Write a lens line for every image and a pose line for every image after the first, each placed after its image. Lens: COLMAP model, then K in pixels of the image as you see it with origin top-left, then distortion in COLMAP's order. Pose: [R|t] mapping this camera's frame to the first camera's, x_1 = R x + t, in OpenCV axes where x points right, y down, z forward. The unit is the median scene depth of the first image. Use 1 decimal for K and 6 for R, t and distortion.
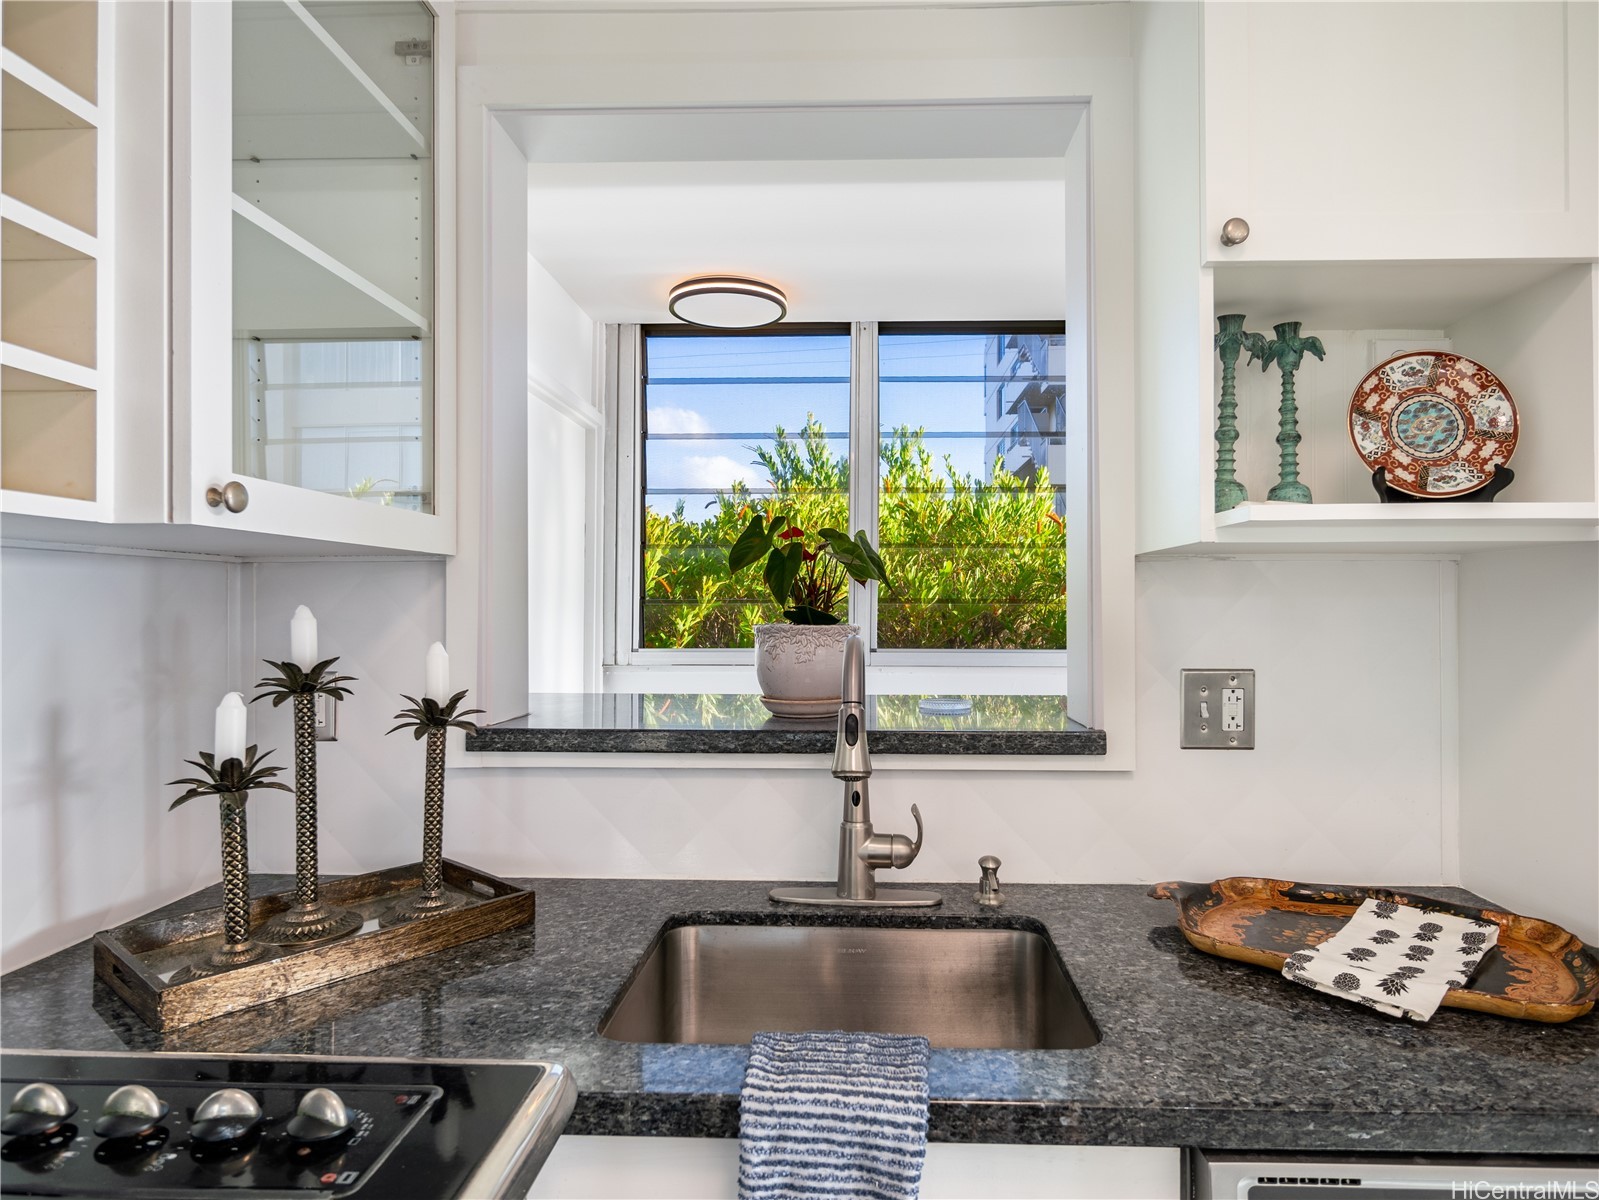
lens RADIAL K [[929.6, 0, 799.8], [0, 929.6, 592.0], [0, 0, 1]] dist [-0.001093, -0.000512]
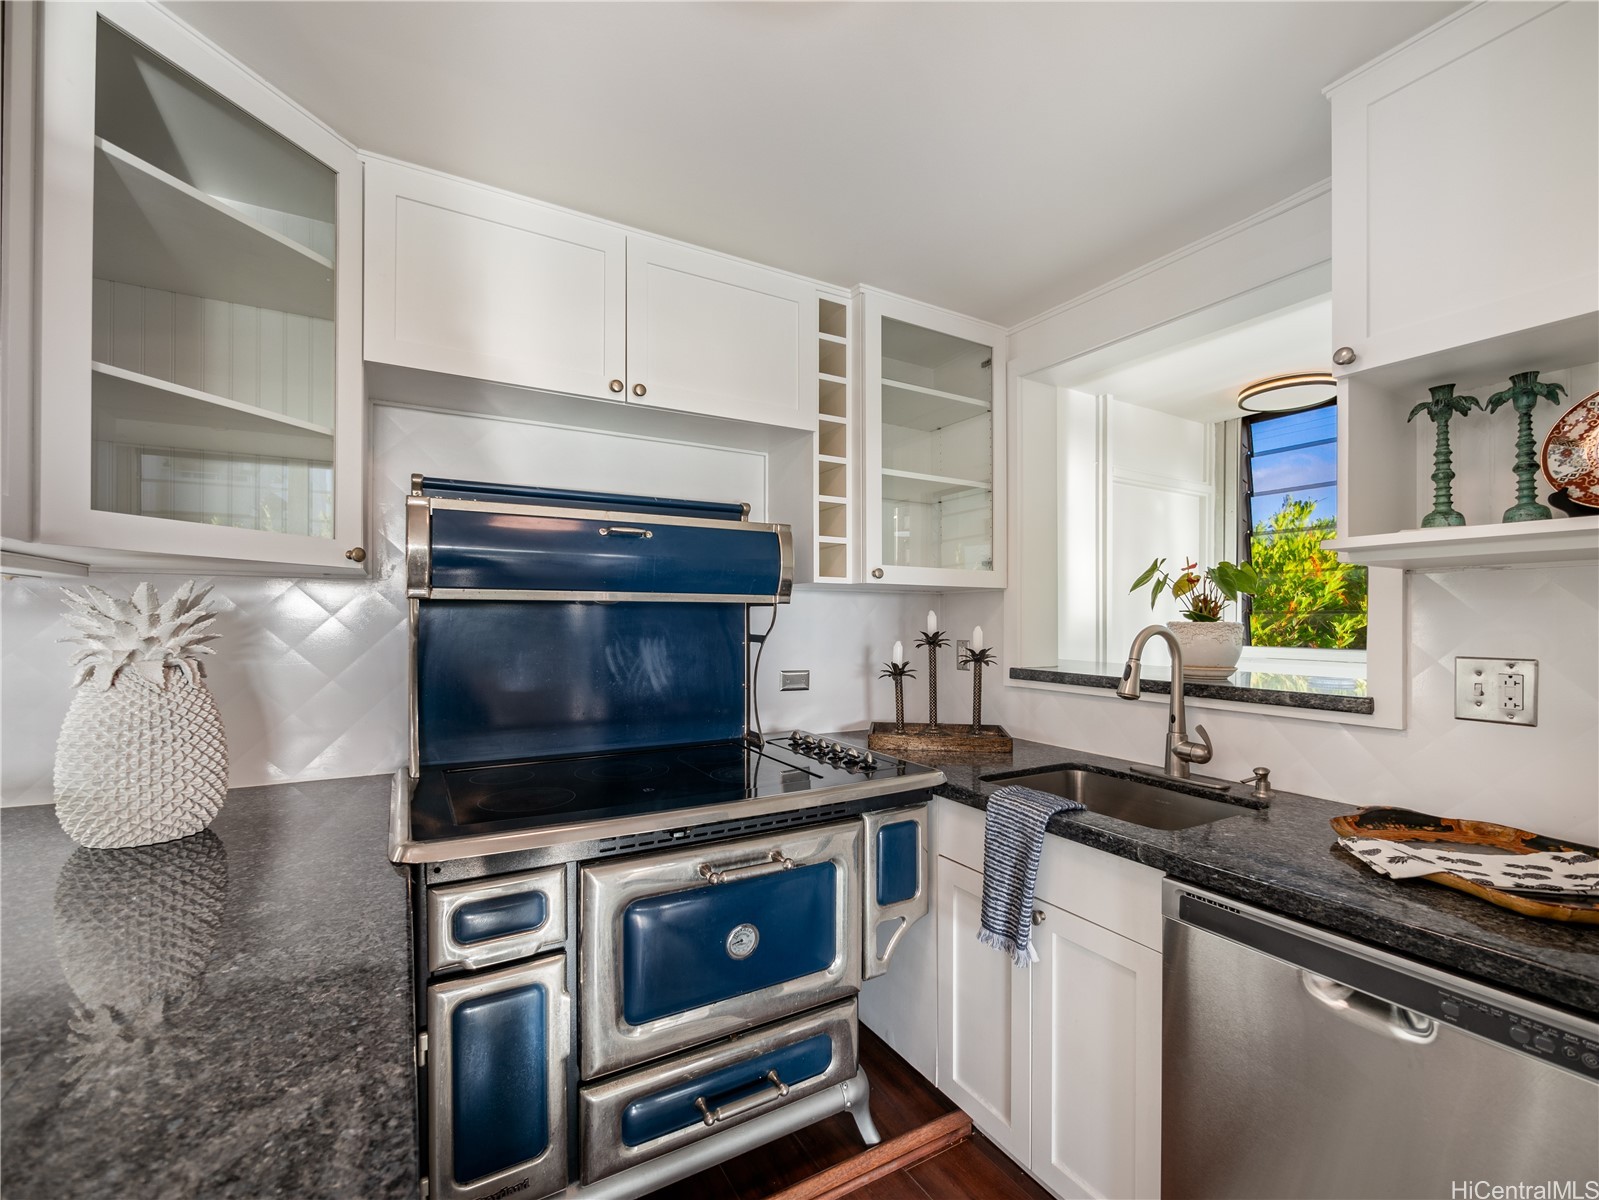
lens RADIAL K [[640.2, 0, 794.9], [0, 640.2, 613.0], [0, 0, 1]] dist [-0.002007, -0.000160]
pose [[0.537171, -0.004923, -0.843459, 0.747755], [0.006379, 0.999978, -0.001775, 0.022173], [0.843449, -0.004427, 0.537191, -0.264884]]
